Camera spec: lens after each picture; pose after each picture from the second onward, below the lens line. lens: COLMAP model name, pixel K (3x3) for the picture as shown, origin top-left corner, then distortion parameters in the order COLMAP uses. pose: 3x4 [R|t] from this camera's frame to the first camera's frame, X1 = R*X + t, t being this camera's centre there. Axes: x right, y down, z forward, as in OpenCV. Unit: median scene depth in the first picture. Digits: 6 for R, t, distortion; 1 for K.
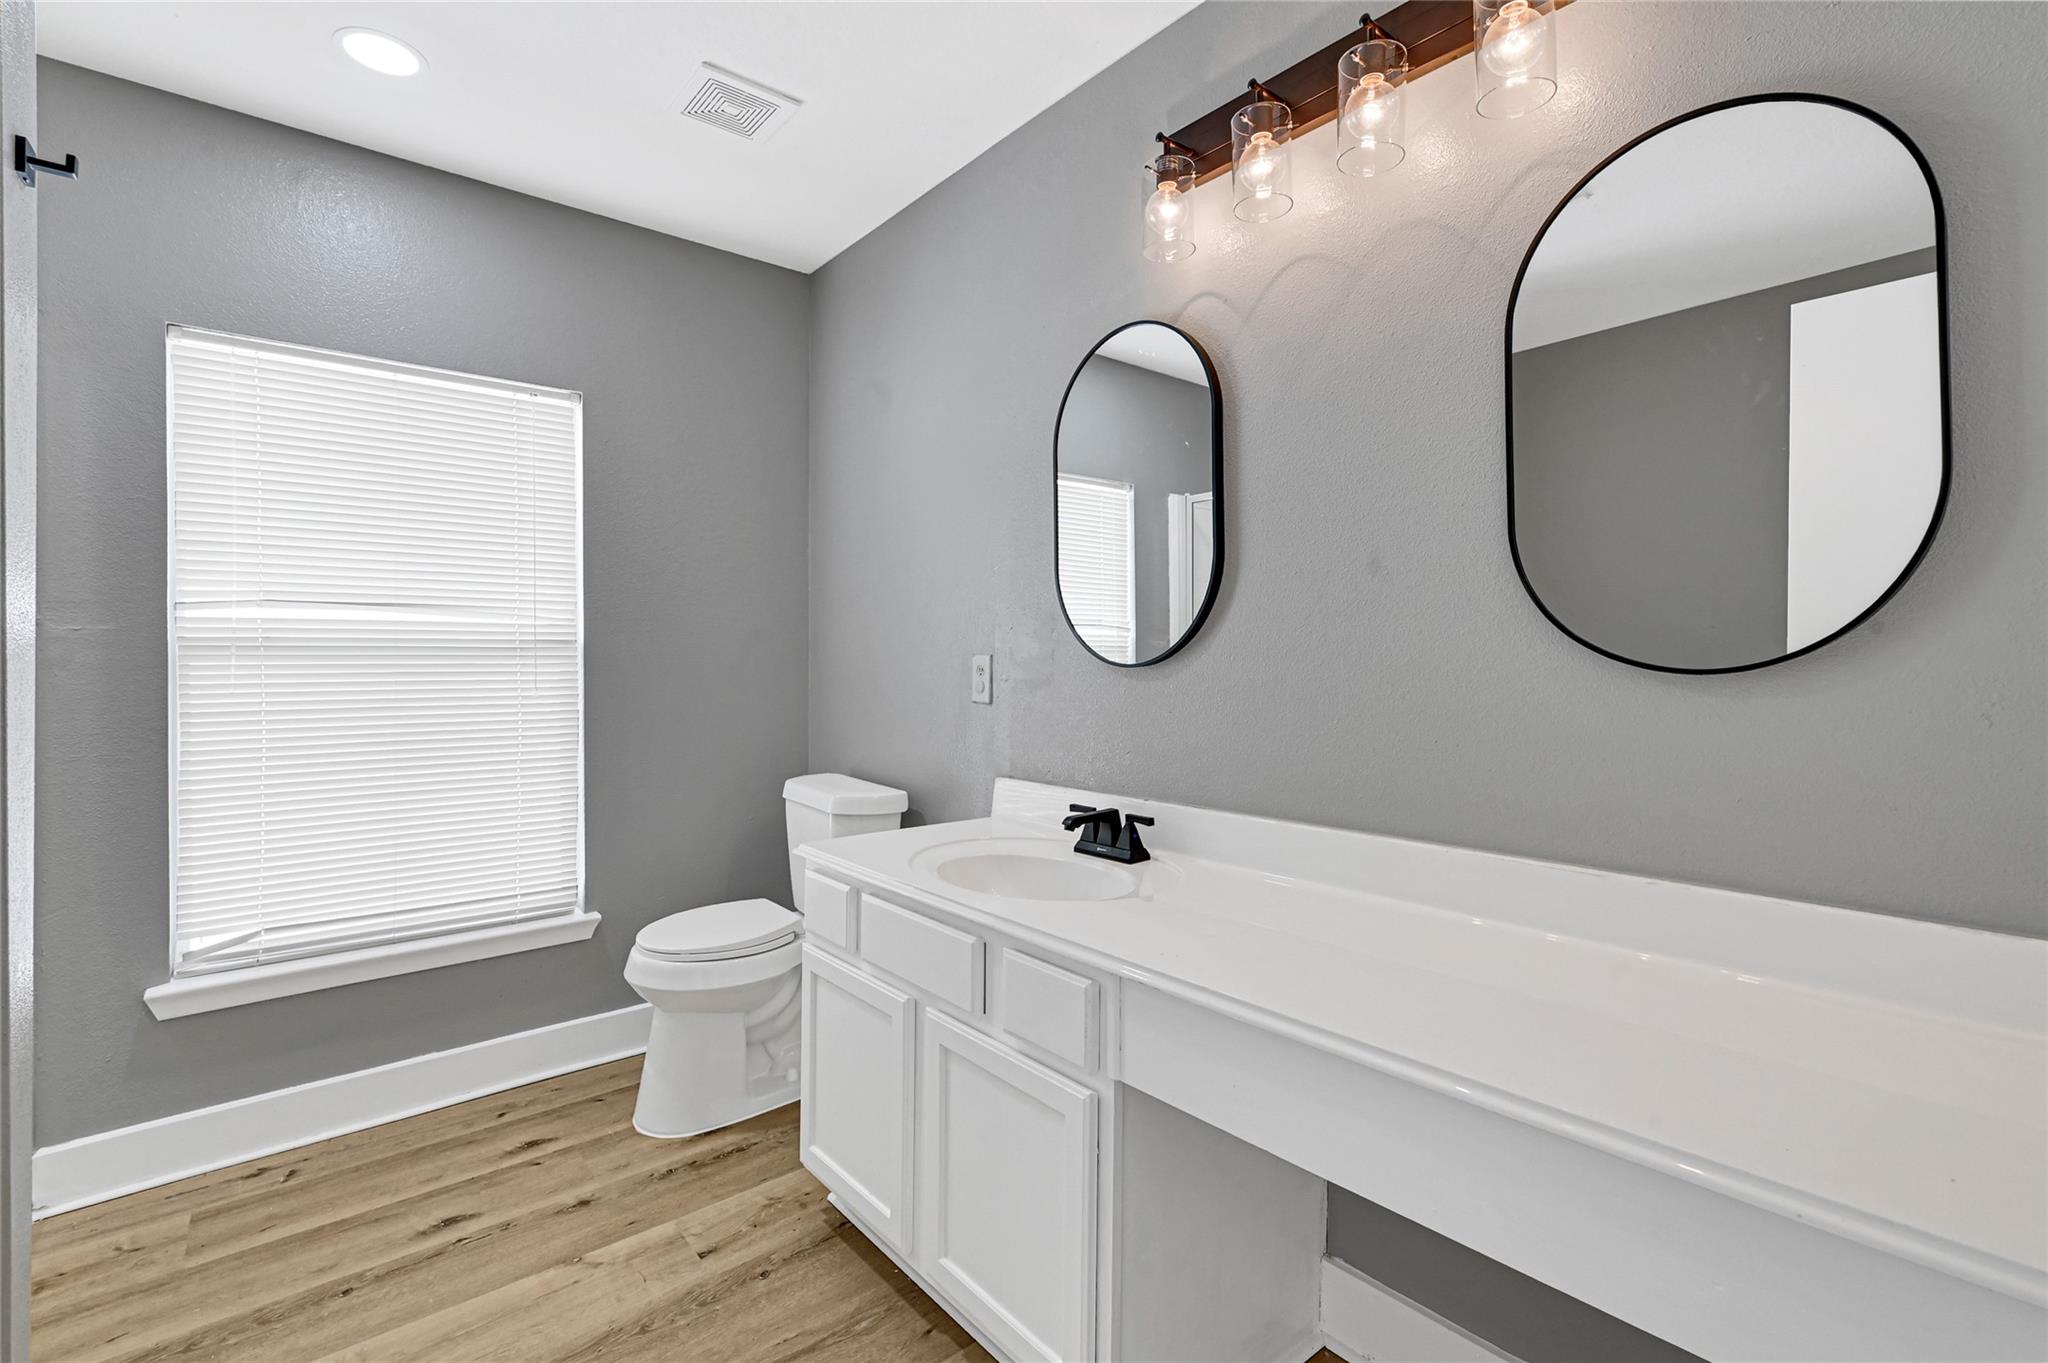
lens RADIAL K [[920.5, 0, 1025.4], [0, 920.5, 666.6], [0, 0, 1]] dist [0.000067, 0.000211]
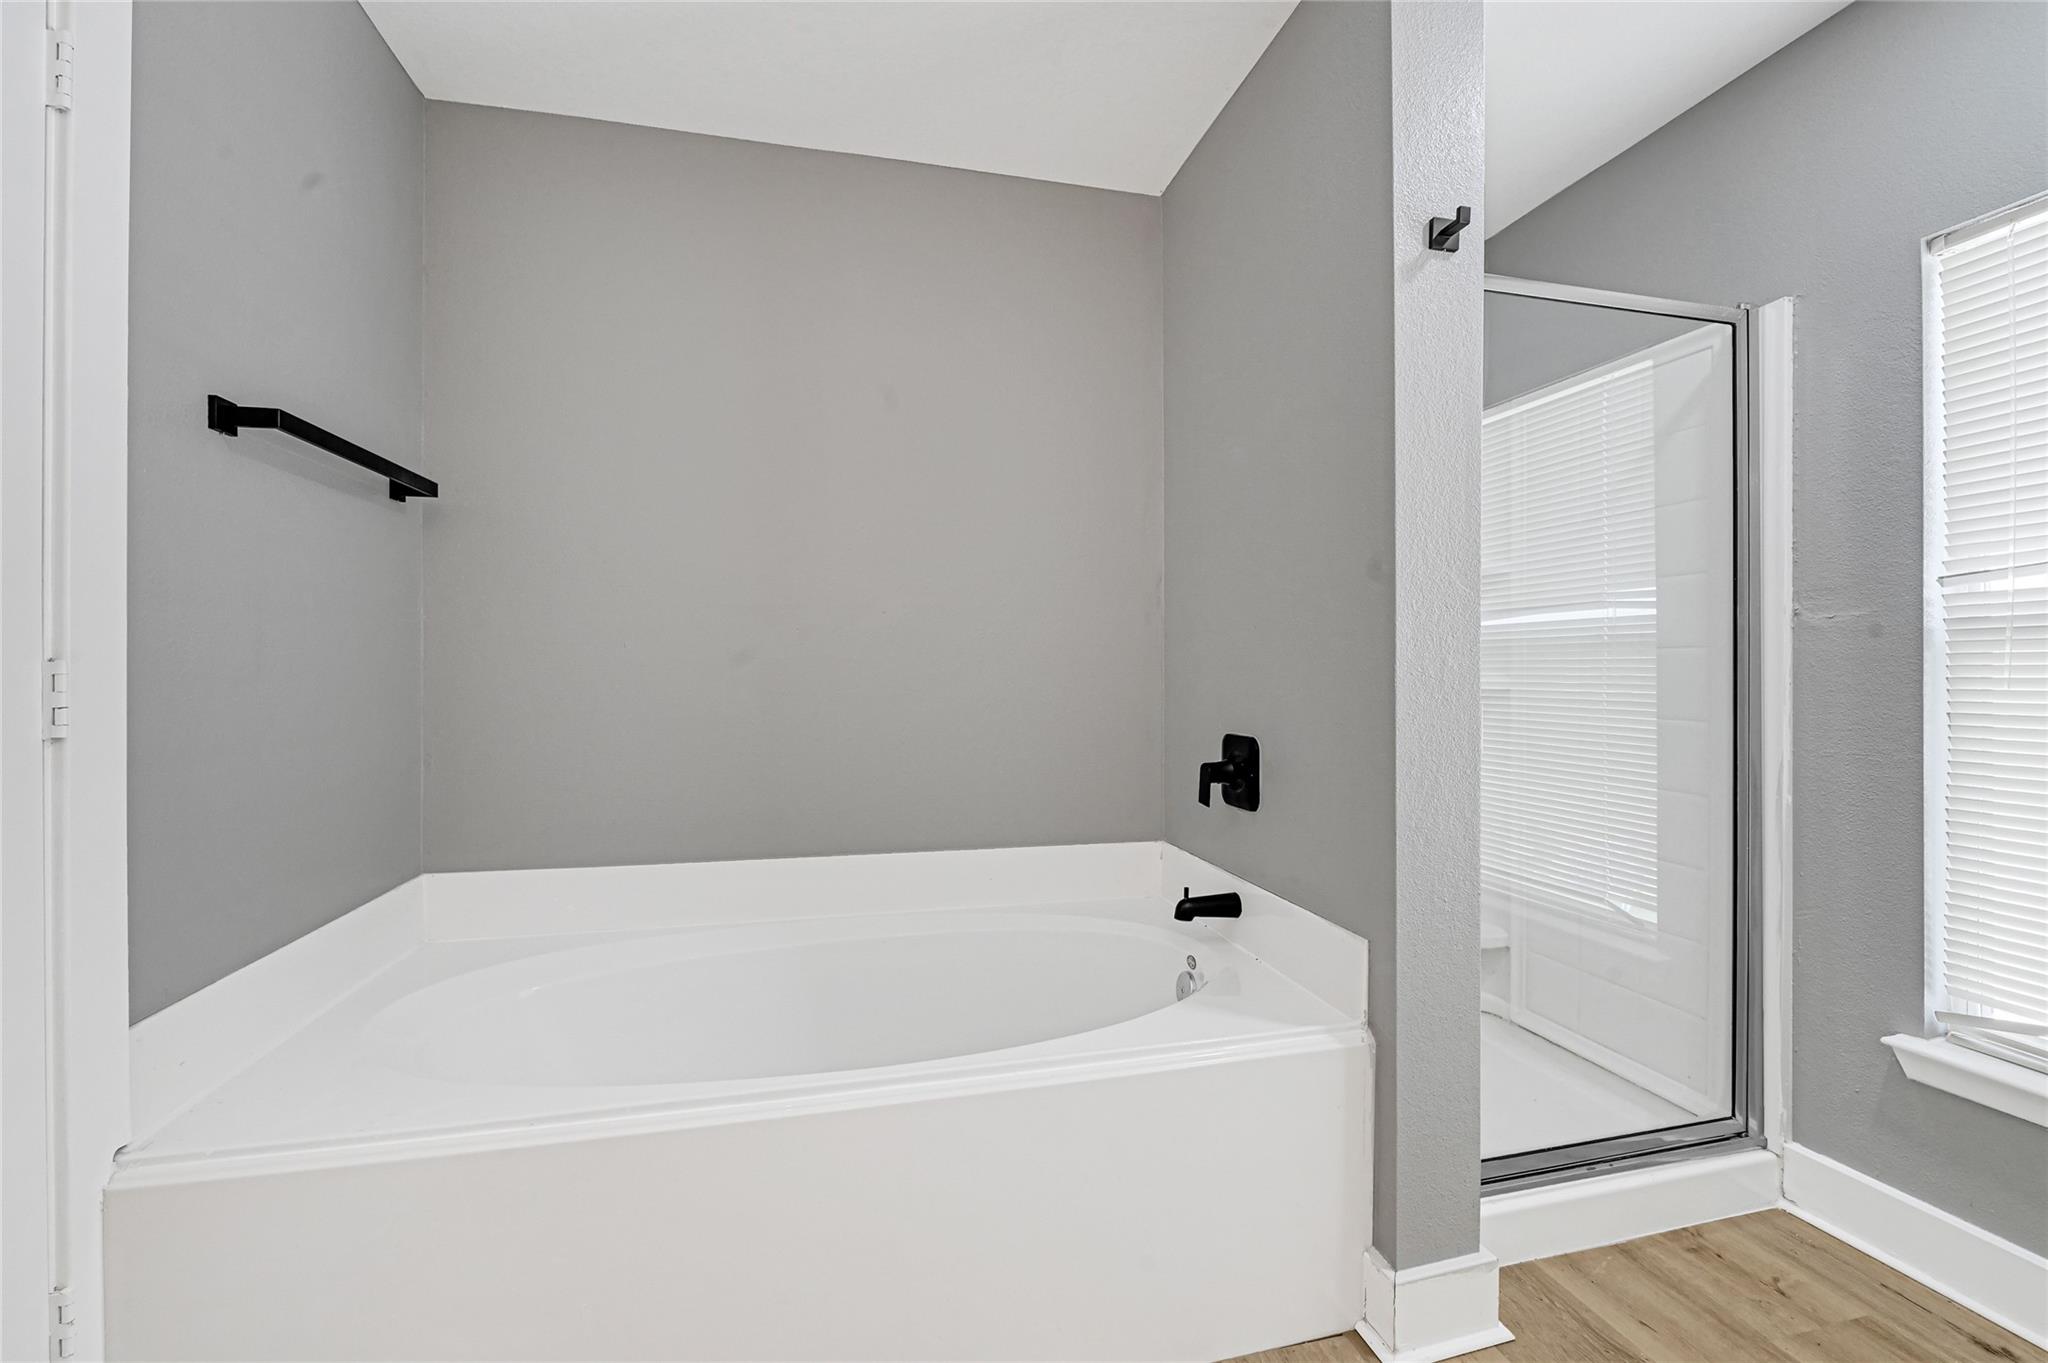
lens RADIAL K [[839.7, 0, 1025.9], [0, 839.7, 667.8], [0, 0, 1]] dist [-0.000829, -0.000169]
pose [[-0.440409, 0.005128, -0.897783, 0.100661], [0.001999, 0.999987, 0.004731, 0.005407], [0.897795, 0.000289, -0.440413, 0.628703]]
